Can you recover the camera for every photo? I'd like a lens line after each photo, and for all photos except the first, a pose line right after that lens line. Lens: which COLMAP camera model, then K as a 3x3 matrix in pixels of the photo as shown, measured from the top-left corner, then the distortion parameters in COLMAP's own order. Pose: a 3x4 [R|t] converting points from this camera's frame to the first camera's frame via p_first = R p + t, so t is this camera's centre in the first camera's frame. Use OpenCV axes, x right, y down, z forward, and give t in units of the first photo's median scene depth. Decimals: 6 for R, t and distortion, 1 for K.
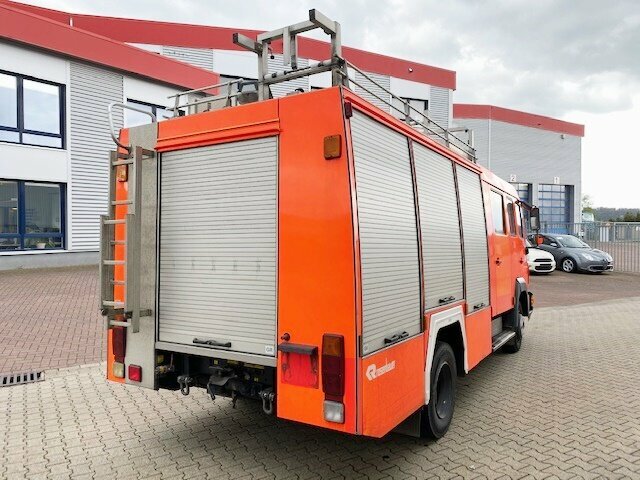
lens RADIAL K [[485.1, 0, 320.0], [0, 485.1, 240.0], [0, 0, 1]] dist [0.010336, -0.003465]
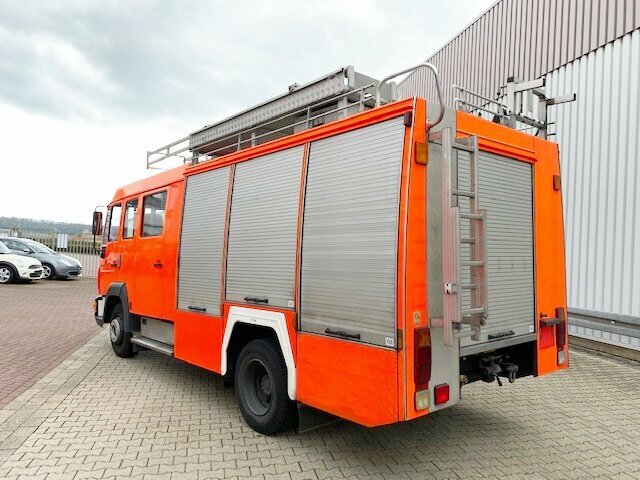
lens RADIAL K [[485.1, 0, 320.0], [0, 485.1, 240.0], [0, 0, 1]] dist [0.010336, -0.003465]
pose [[0.309232, 0.035097, 0.950339, -1.074330], [-0.021083, 0.999326, -0.030046, 0.029100], [-0.950753, -0.010745, 0.309764, 0.799616]]
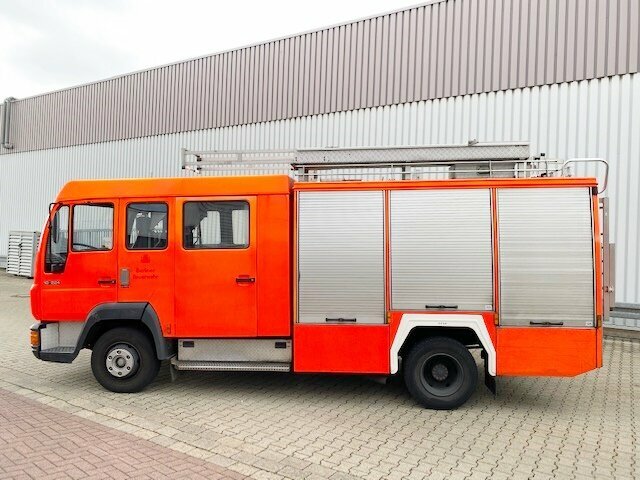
lens RADIAL K [[485.1, 0, 320.0], [0, 485.1, 240.0], [0, 0, 1]] dist [0.010336, -0.003465]
pose [[-0.439346, -0.010537, 0.898256, -1.142391], [-0.014838, 0.999880, 0.004471, -0.044990], [-0.898195, -0.011364, -0.439450, 2.021683]]
